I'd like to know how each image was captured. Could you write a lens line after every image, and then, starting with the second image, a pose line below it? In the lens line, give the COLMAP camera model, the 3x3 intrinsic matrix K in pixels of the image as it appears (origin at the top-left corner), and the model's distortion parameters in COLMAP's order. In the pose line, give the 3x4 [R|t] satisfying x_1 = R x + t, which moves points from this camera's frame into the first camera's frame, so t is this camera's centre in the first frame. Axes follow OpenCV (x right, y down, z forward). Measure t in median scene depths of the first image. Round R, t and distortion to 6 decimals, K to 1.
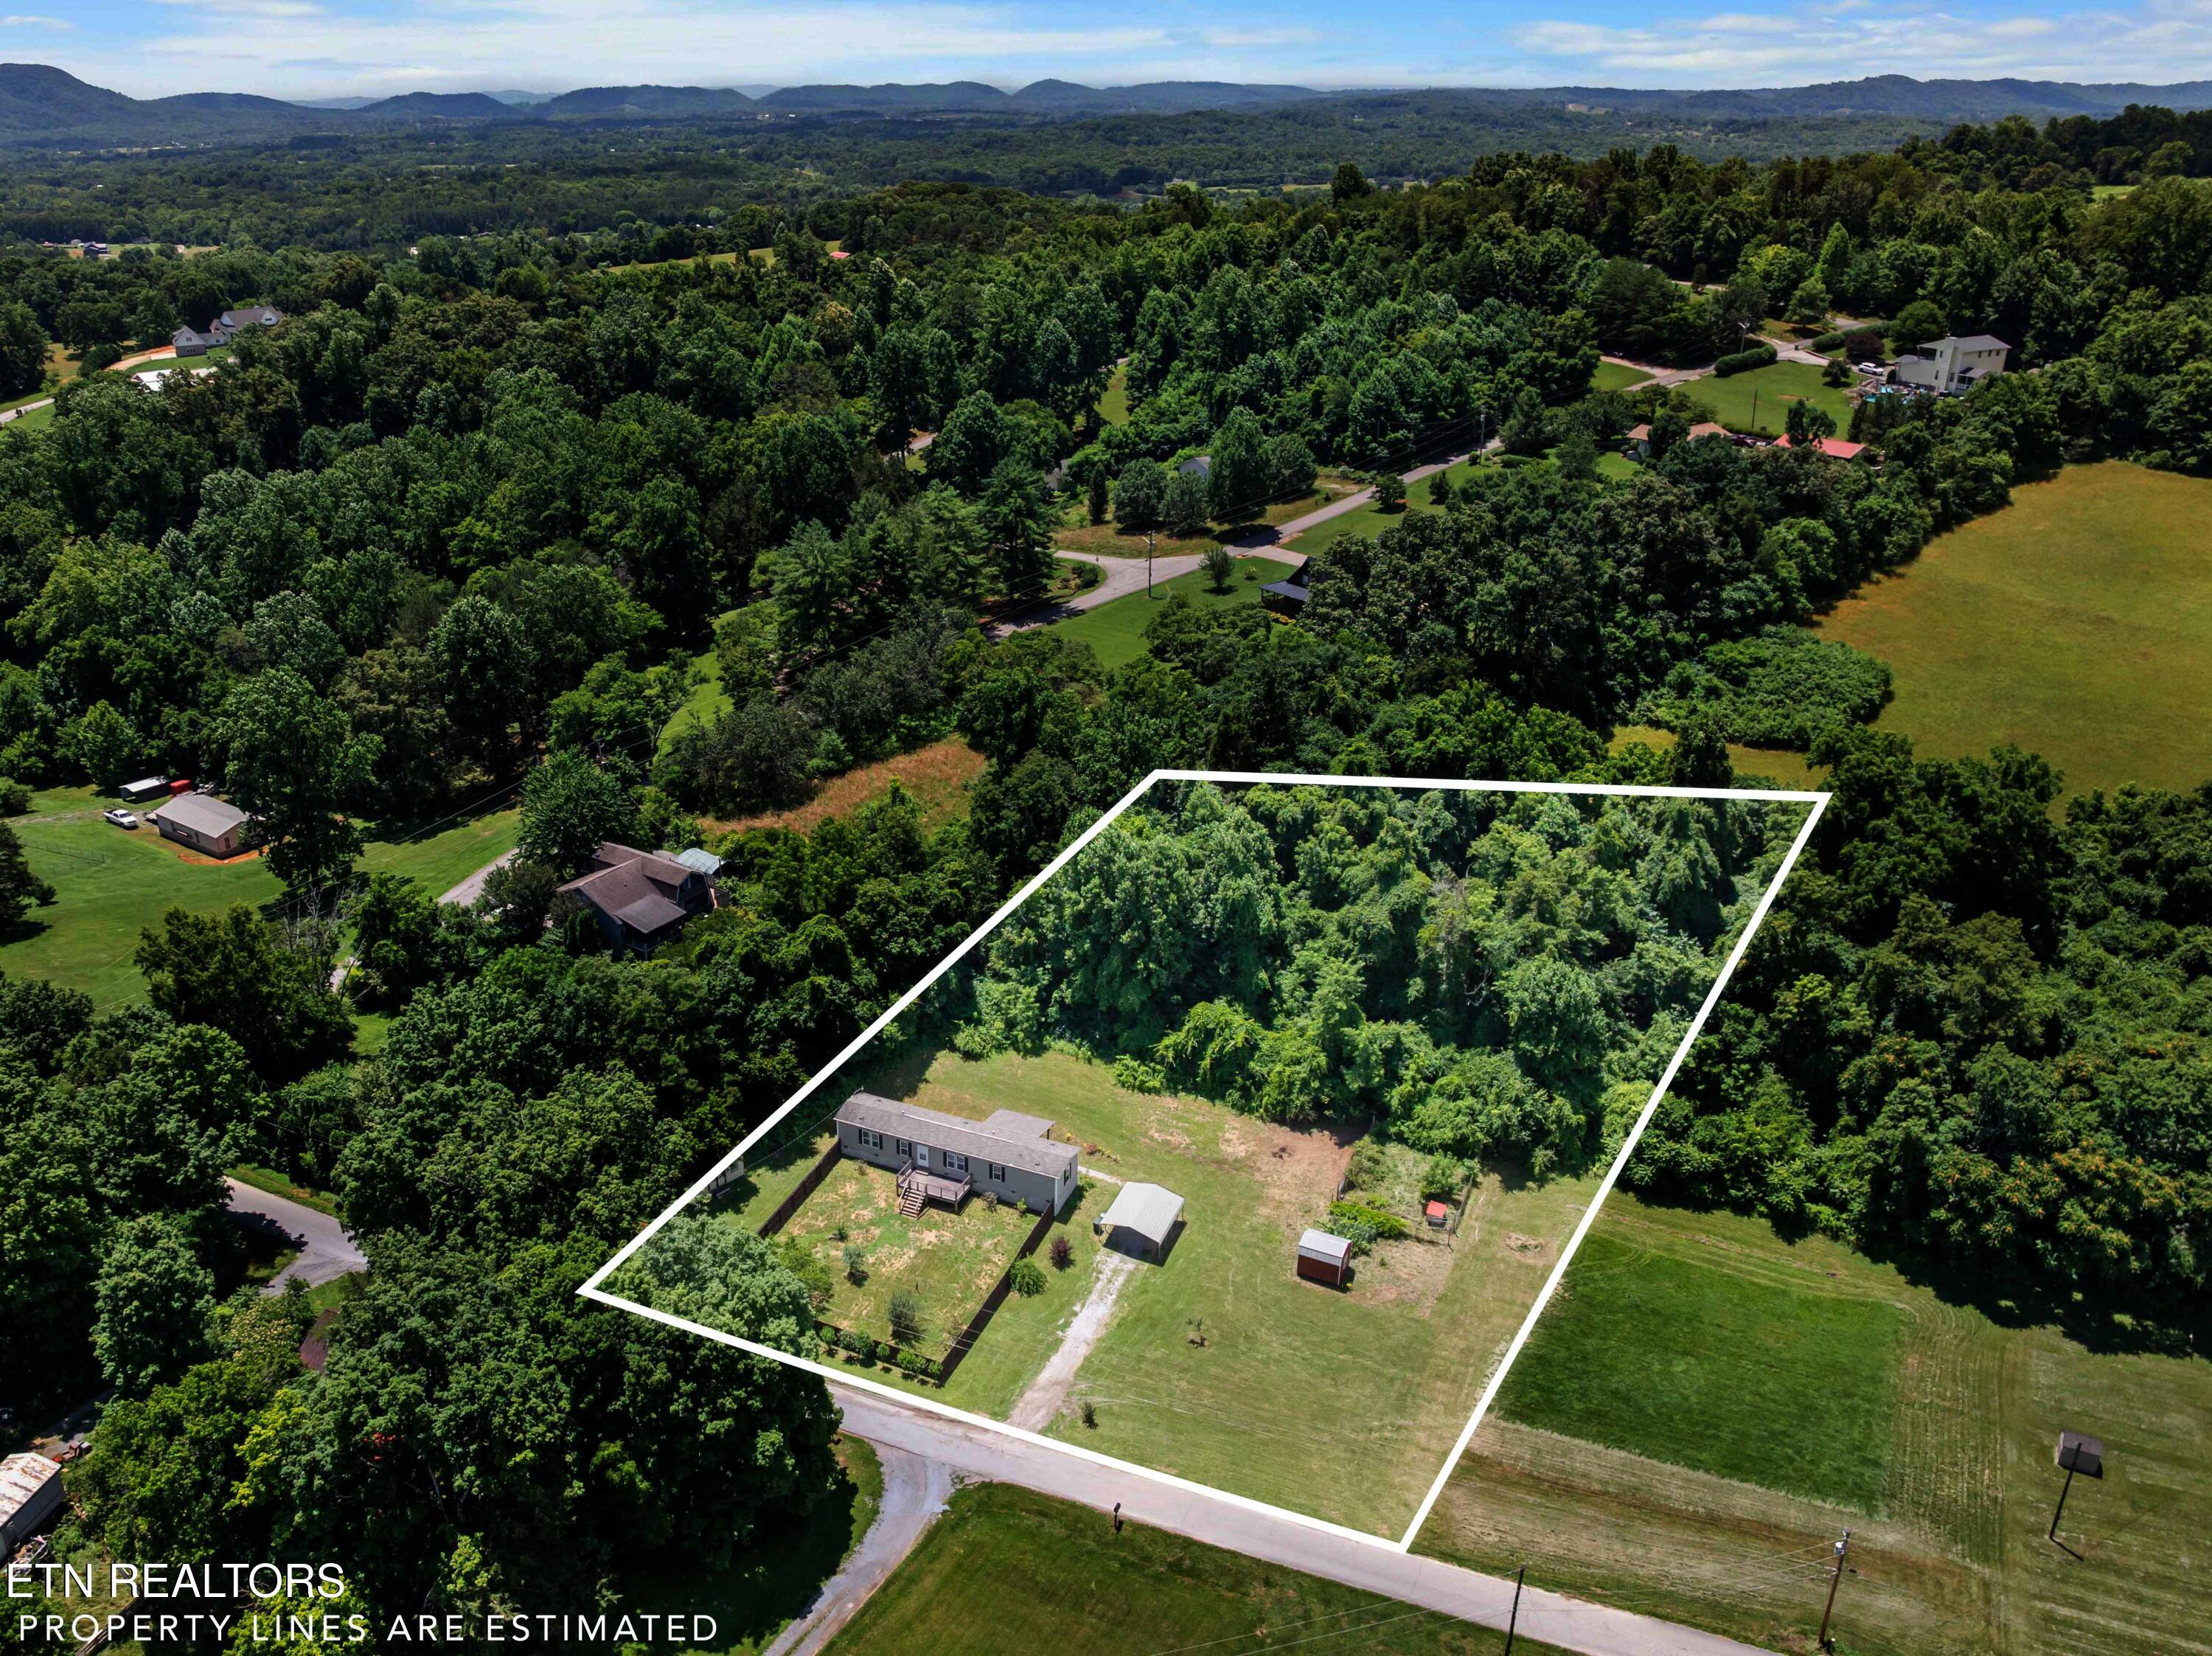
lens RADIAL K [[1707.7, 0, 978.5], [0, 1707.7, 821.7], [0, 0, 1]] dist [-0.012556, -0.051173]
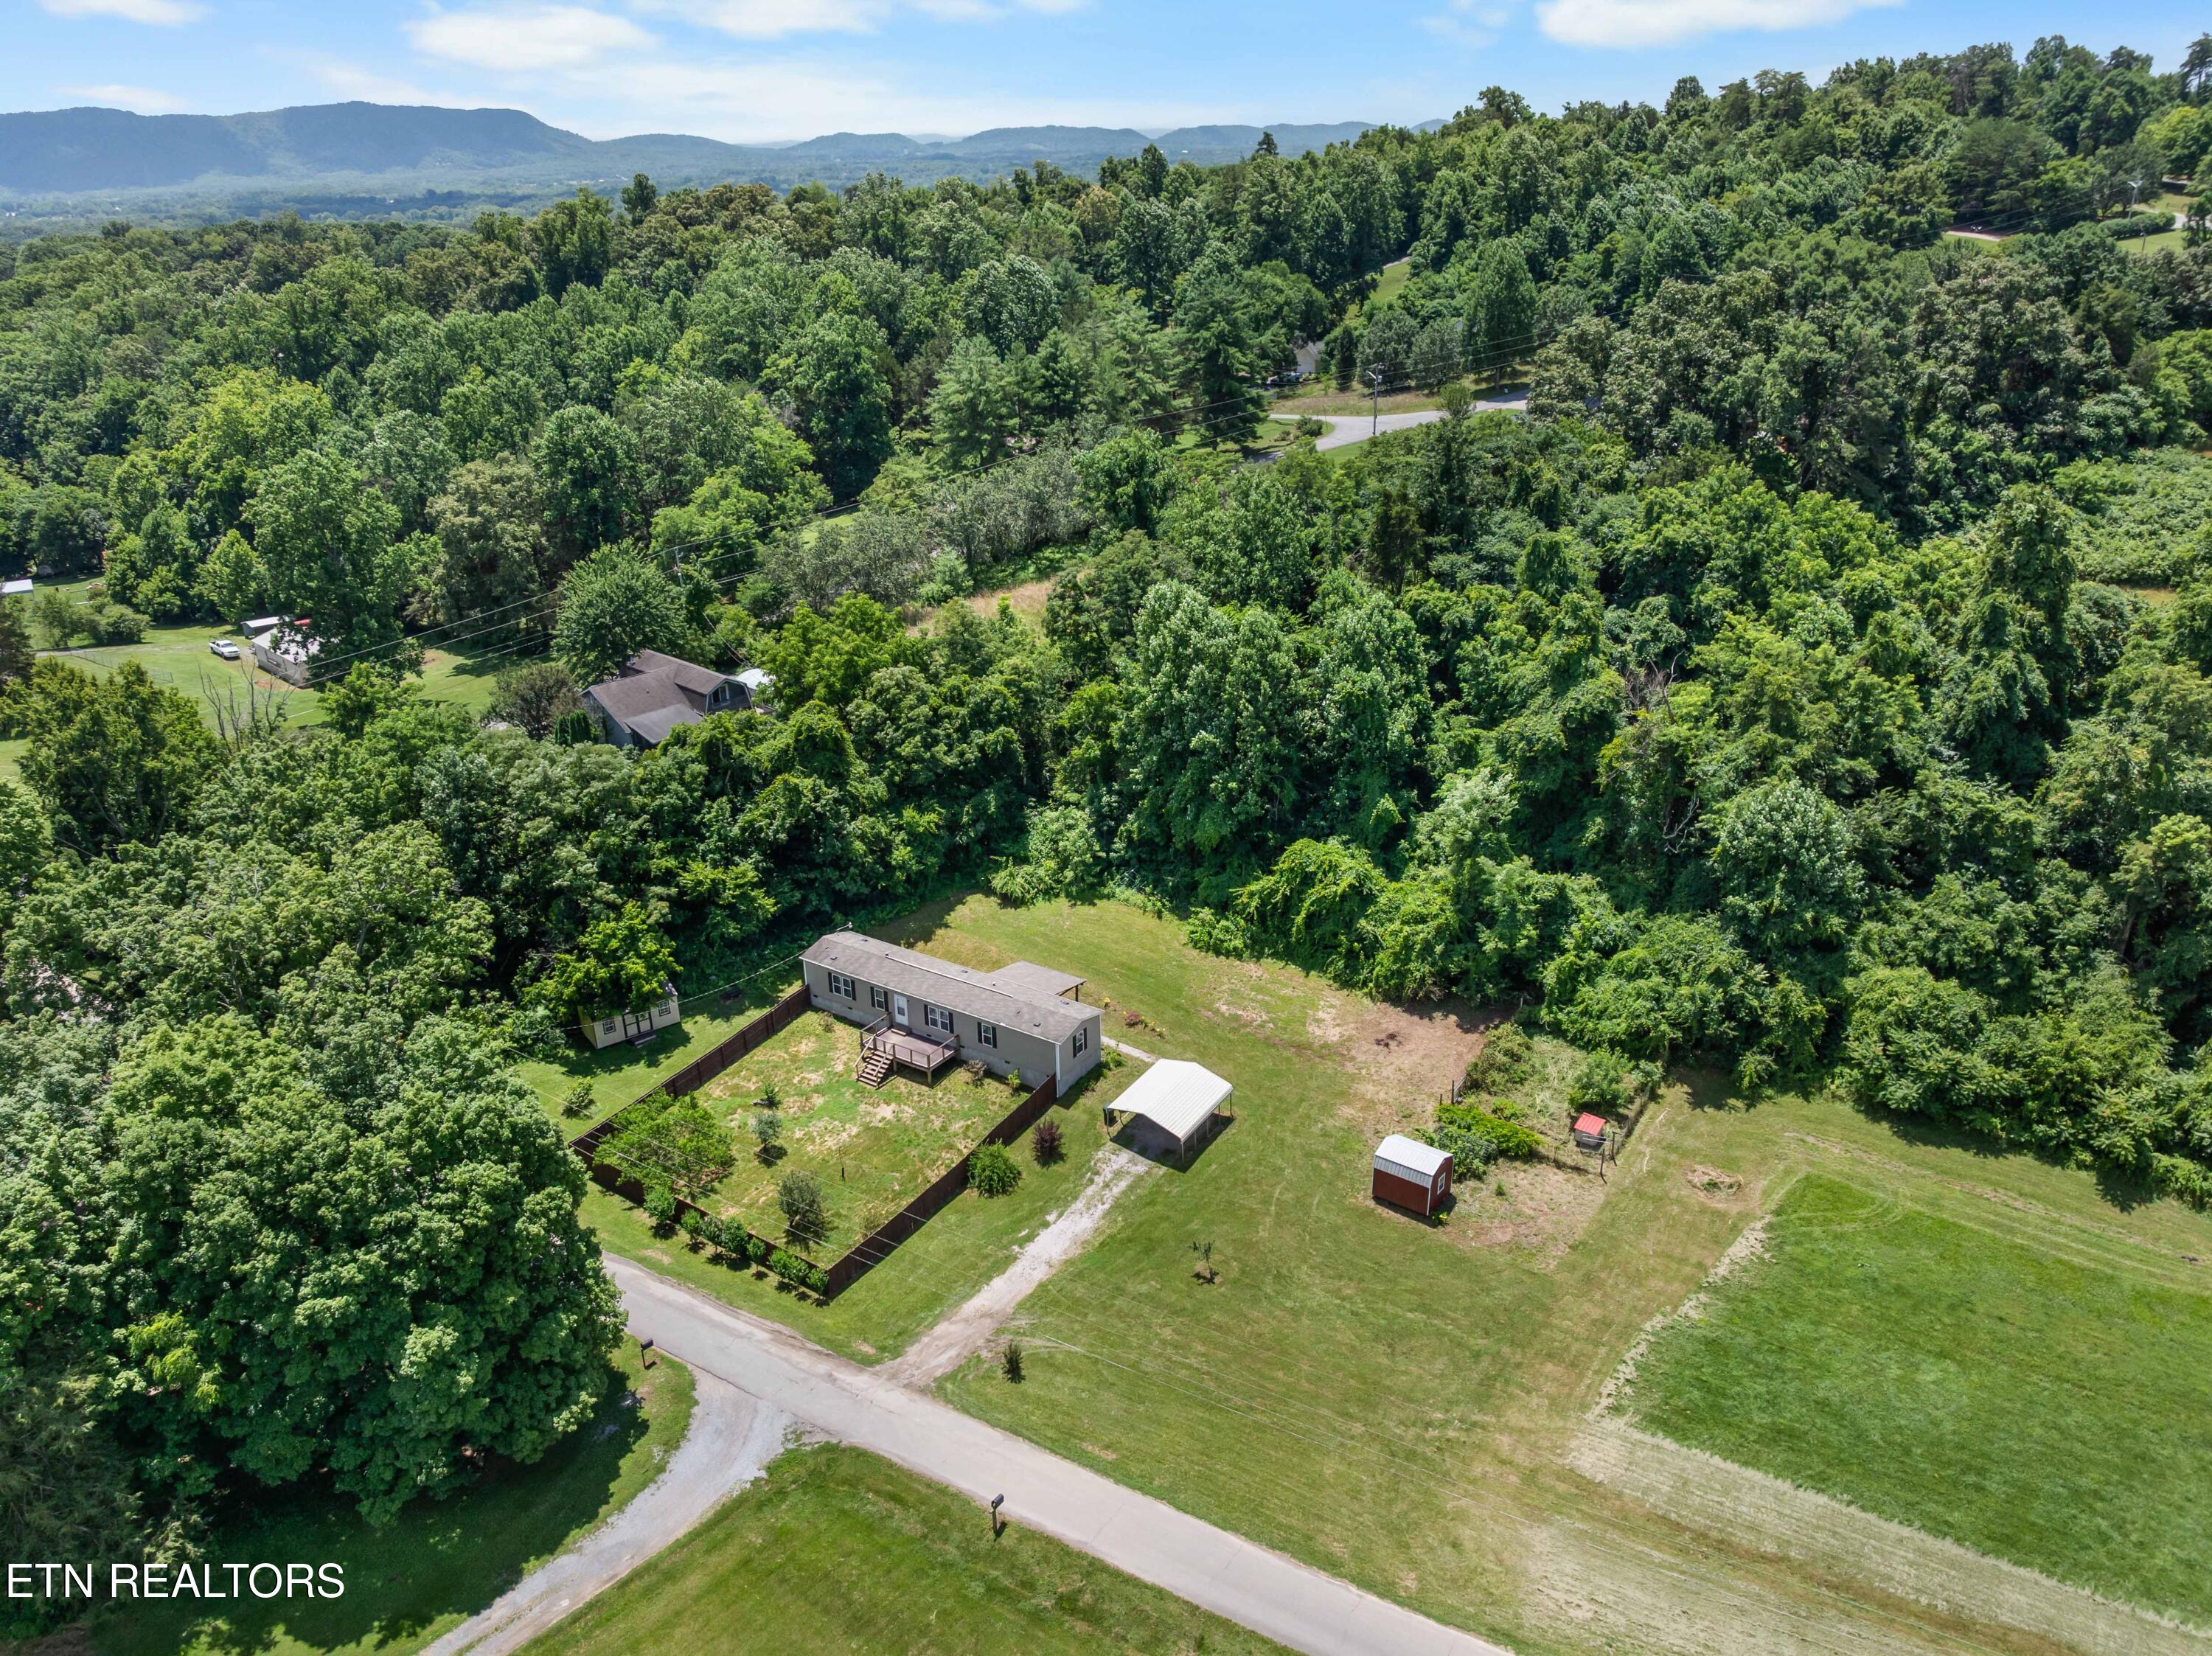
lens RADIAL K [[1651.2, 0, 1106.0], [0, 1651.2, 828.0], [0, 0, 1]] dist [-0.037569, 0.005016]
pose [[0.990160, 0.050083, -0.130667, 0.147810], [-0.049651, 0.998745, 0.006568, 0.106923], [0.130832, -0.000016, 0.991405, 0.293284]]
